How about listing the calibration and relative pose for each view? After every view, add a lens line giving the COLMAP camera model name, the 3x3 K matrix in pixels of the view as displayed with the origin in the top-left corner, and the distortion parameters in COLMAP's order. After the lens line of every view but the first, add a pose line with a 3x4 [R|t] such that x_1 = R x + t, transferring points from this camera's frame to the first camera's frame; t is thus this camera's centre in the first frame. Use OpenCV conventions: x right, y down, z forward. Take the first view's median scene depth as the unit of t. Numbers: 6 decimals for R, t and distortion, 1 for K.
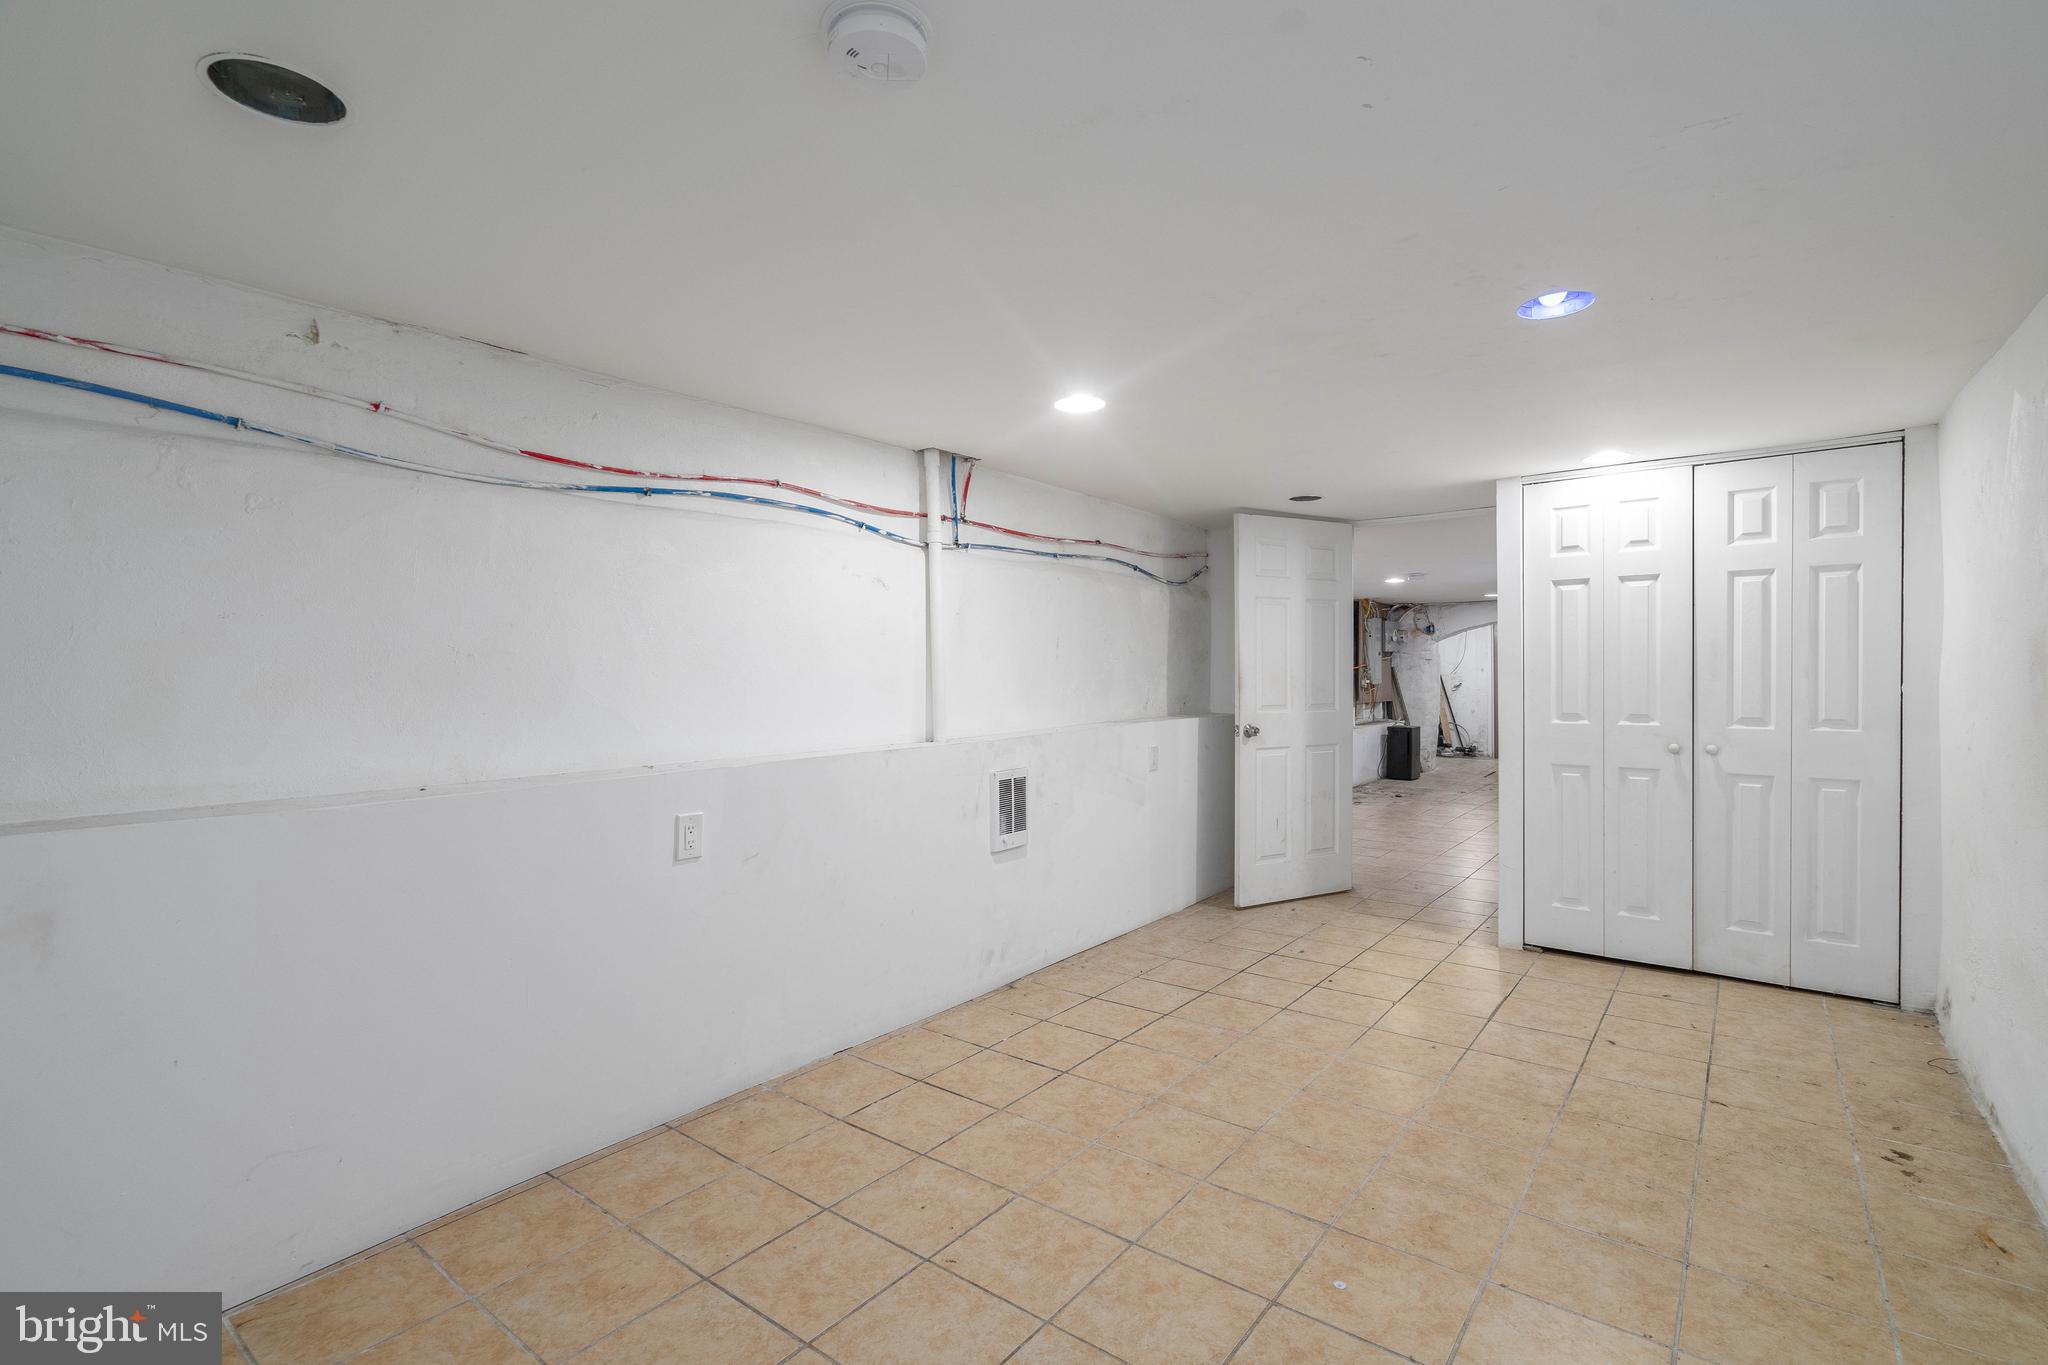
lens RADIAL K [[944.5, 0, 1025.1], [0, 944.5, 687.0], [0, 0, 1]] dist [-0.002334, 0.001111]
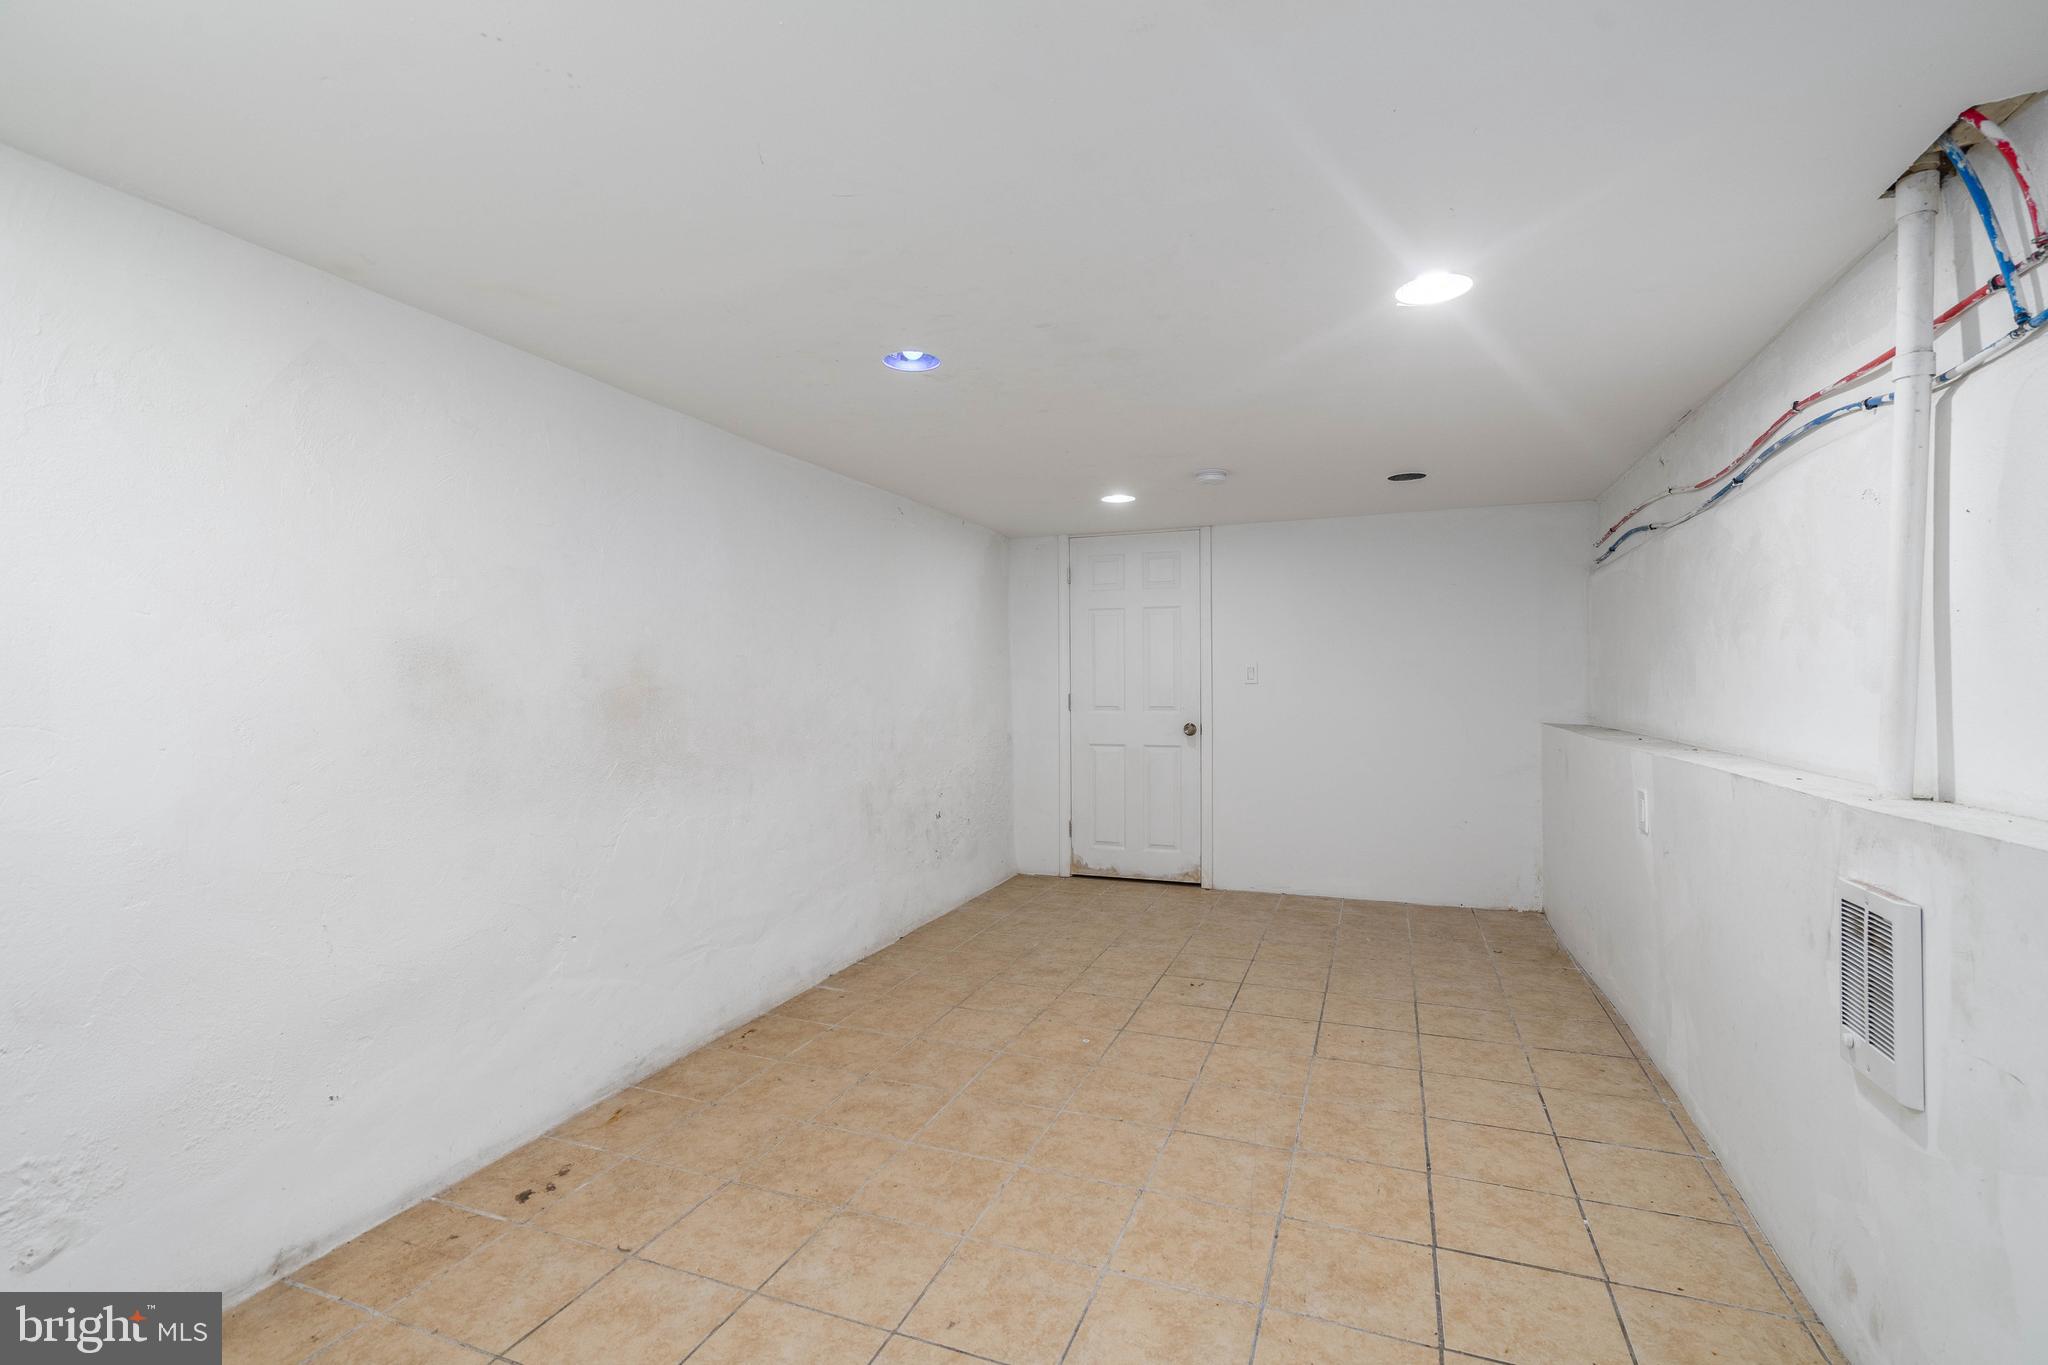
lens RADIAL K [[944.5, 0, 1020.9], [0, 944.5, 681.0], [0, 0, 1]] dist [-0.002334, 0.001111]
pose [[-0.960288, 0.014424, -0.278637, 0.679773], [0.010762, 0.999835, 0.014666, -0.019871], [0.278802, 0.011085, -0.960285, 1.935982]]
